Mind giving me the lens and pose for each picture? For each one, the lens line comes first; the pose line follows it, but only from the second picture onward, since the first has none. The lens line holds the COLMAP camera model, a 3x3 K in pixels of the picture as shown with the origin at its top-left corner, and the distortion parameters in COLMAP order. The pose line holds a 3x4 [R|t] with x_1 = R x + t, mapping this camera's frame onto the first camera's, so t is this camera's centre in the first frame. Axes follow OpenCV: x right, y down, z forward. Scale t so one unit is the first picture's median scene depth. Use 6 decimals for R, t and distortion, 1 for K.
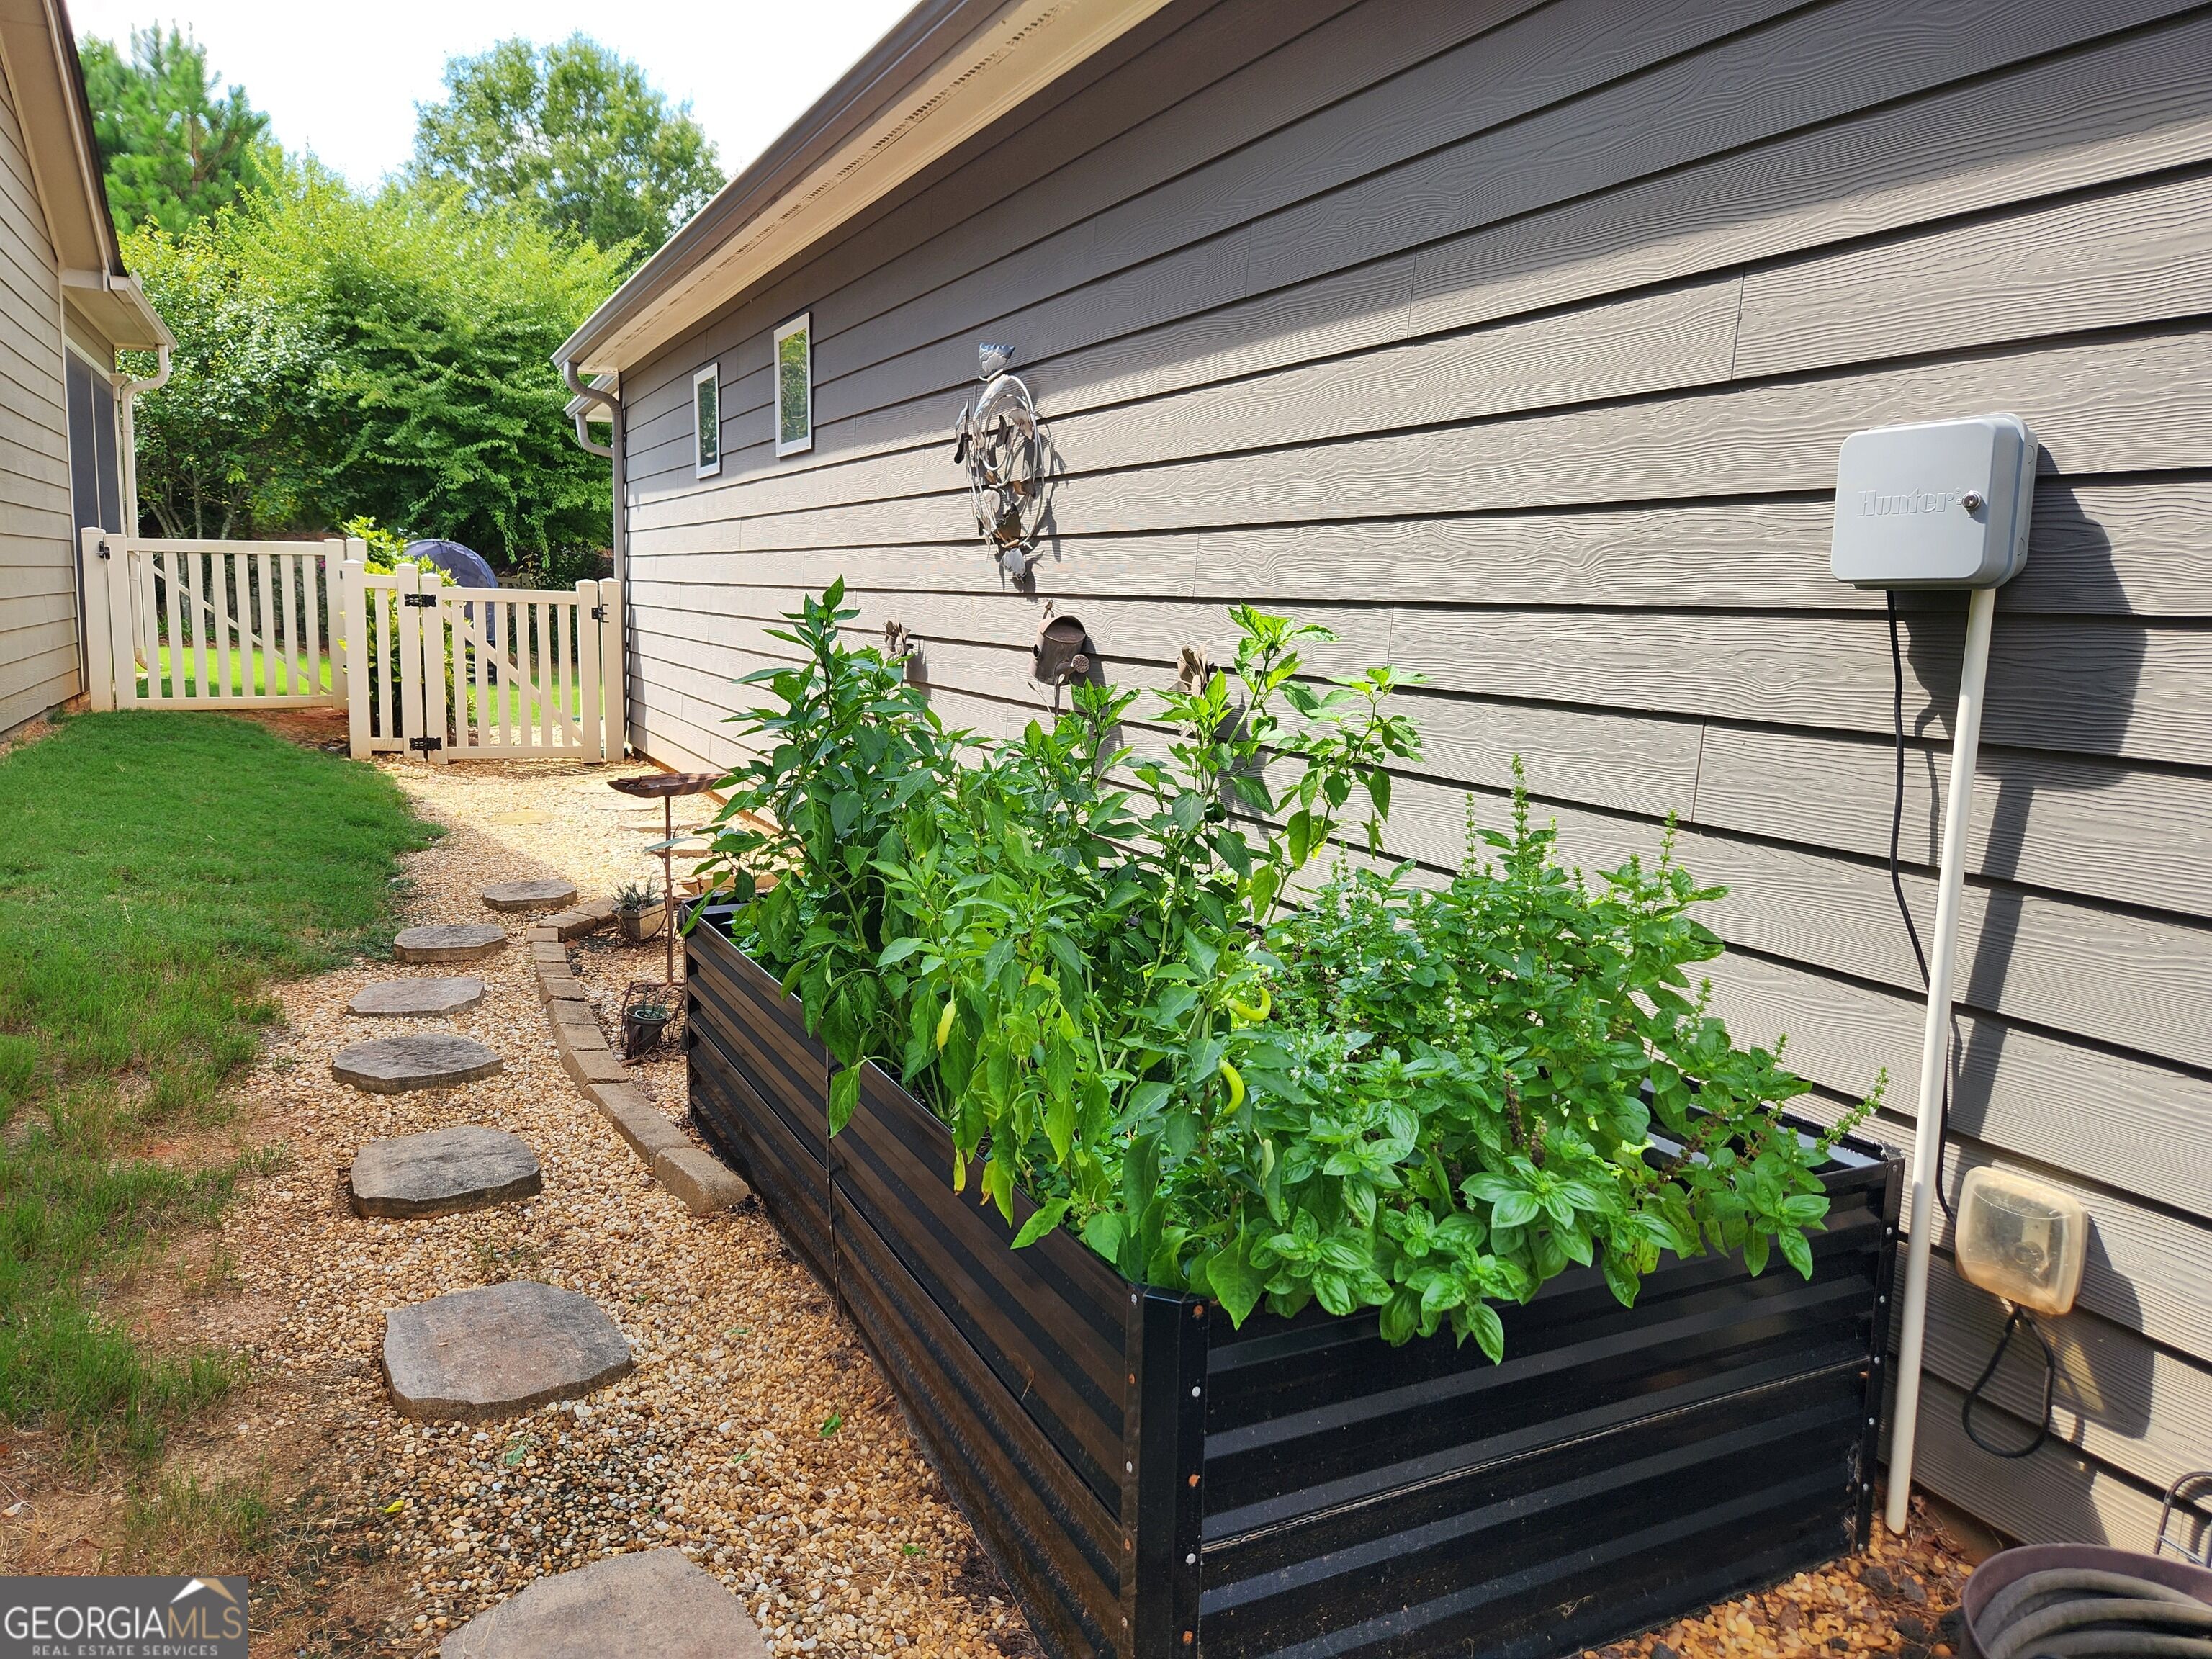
lens RADIAL K [[1500.4, 0, 1097.2], [0, 1500.4, 822.0], [0, 0, 1]] dist [0.051113, -0.023849]
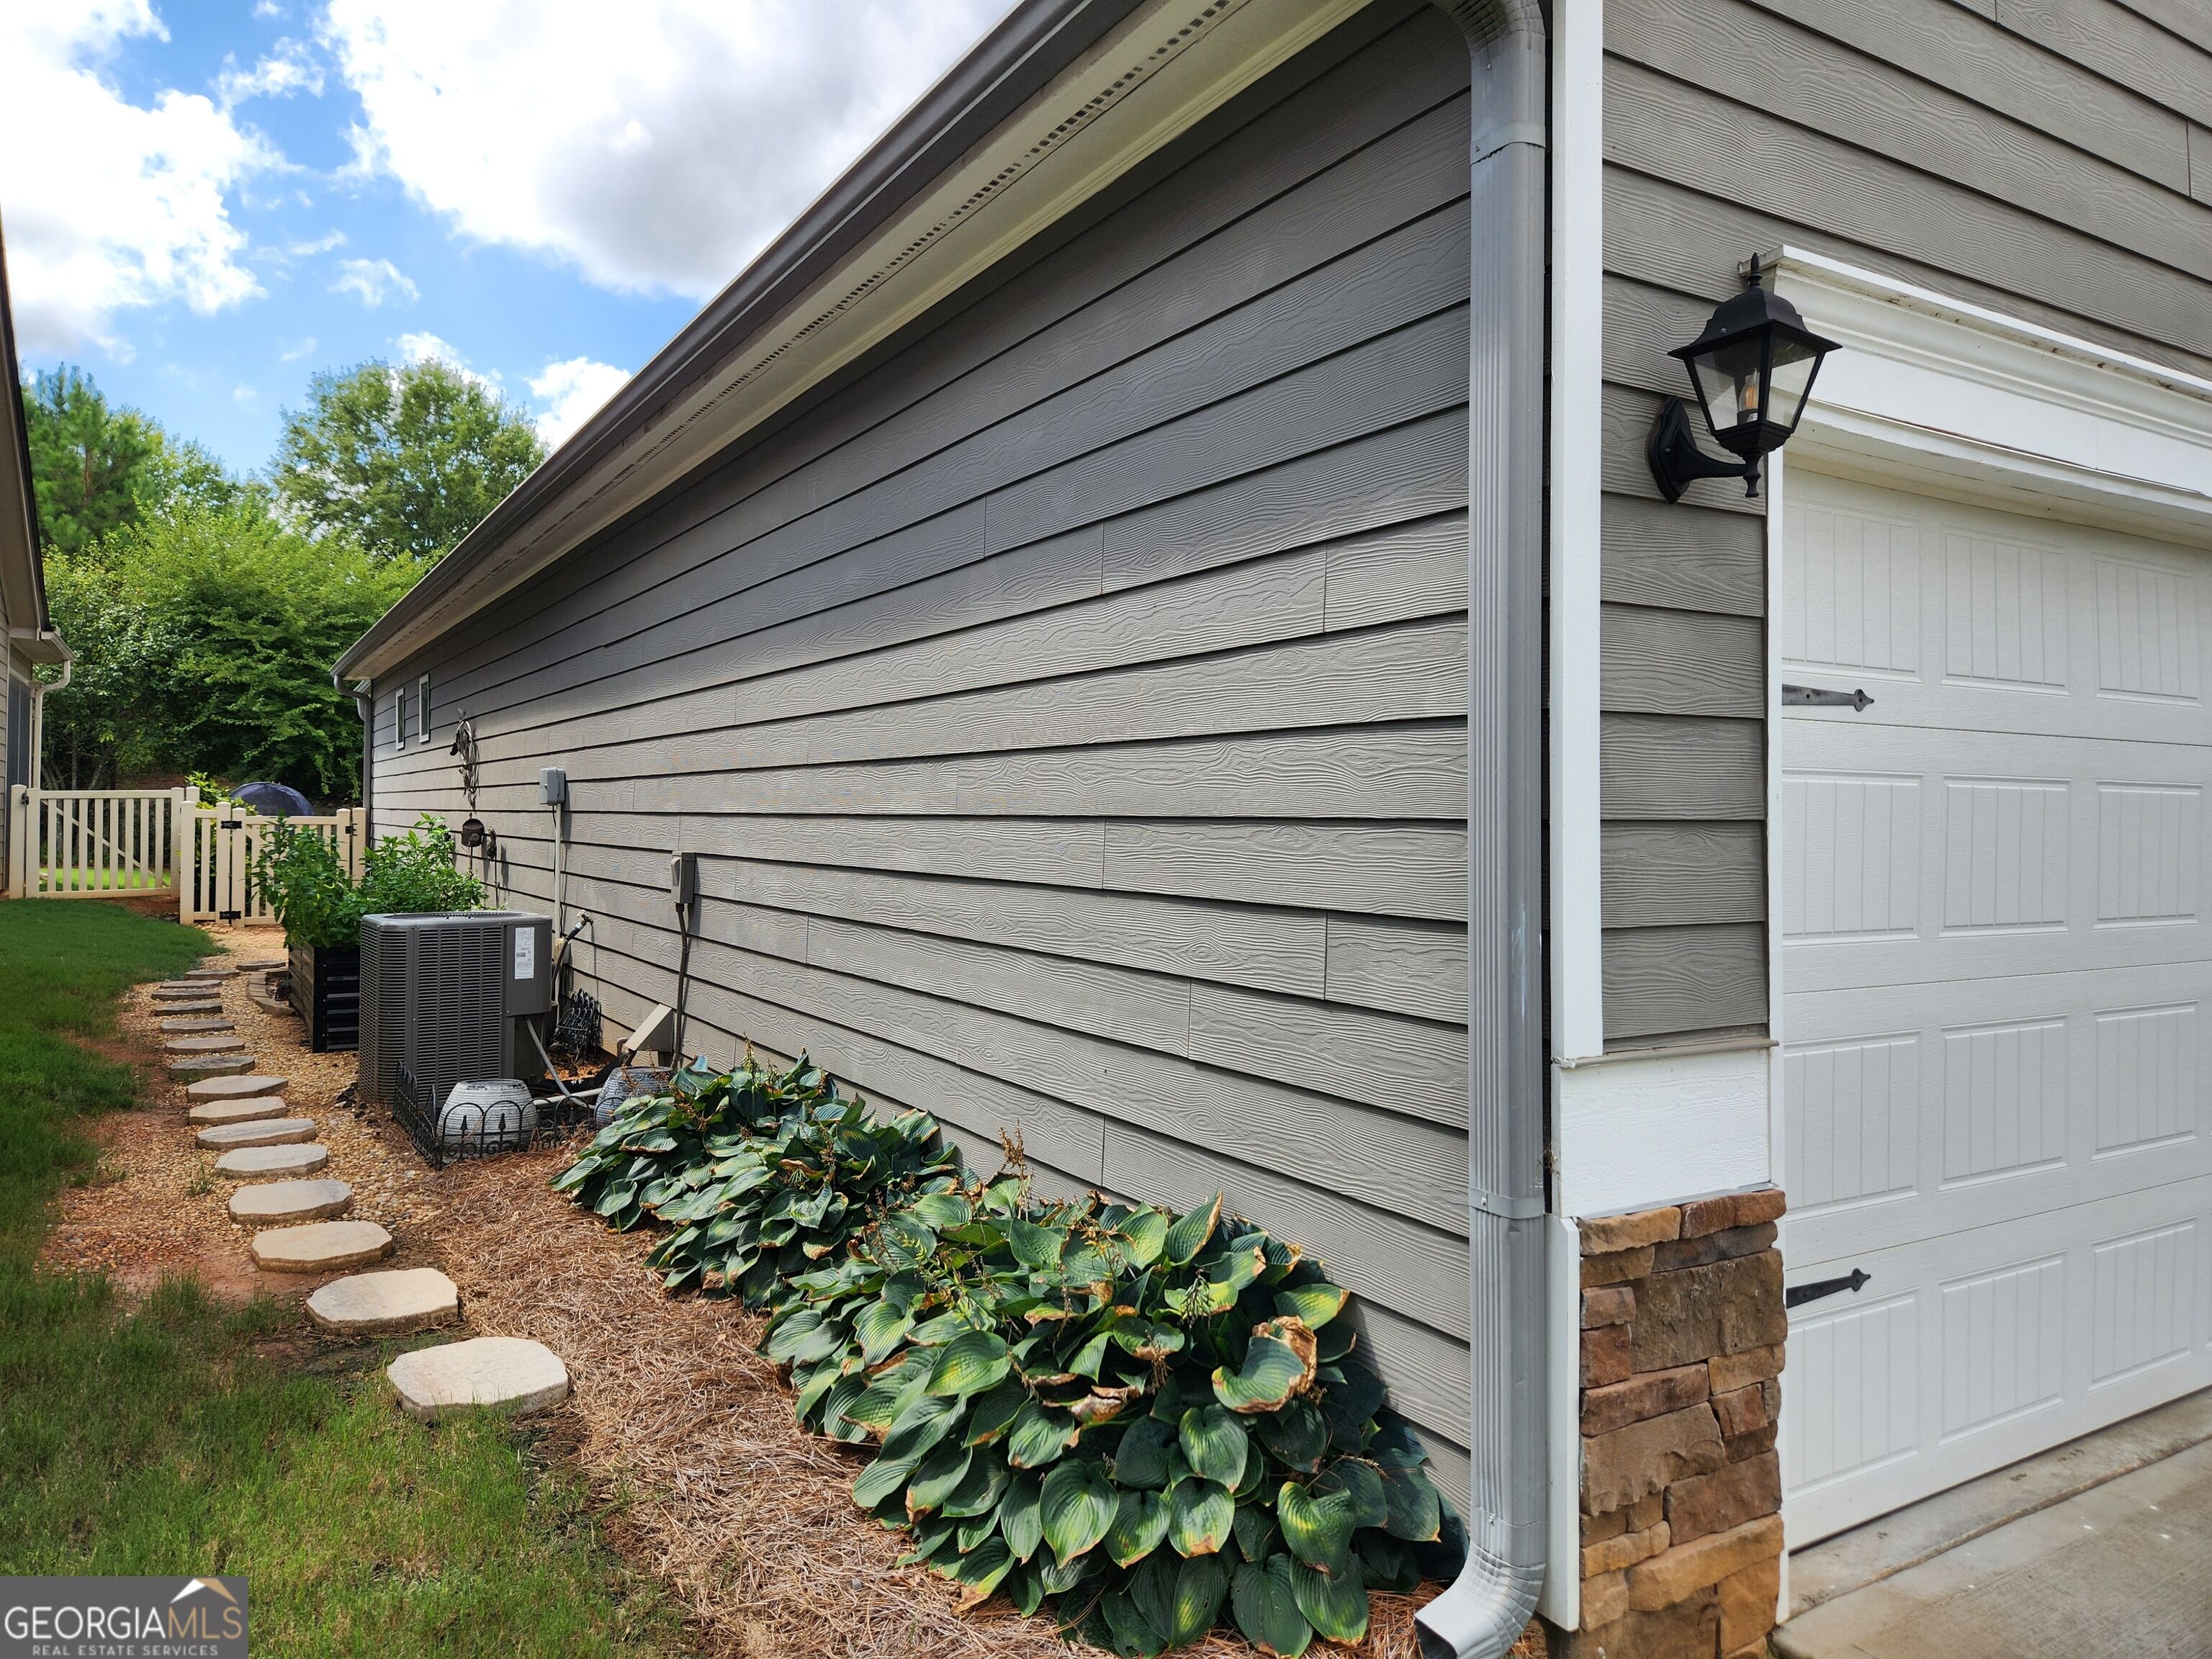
lens RADIAL K [[1500.4, 0, 1108.4], [0, 1500.4, 808.8], [0, 0, 1]] dist [0.051113, -0.023849]
pose [[0.996507, -0.019949, 0.081086, 0.184584], [0.031754, 0.988625, -0.147012, 0.054825], [-0.077231, 0.149074, 0.985805, -0.350313]]
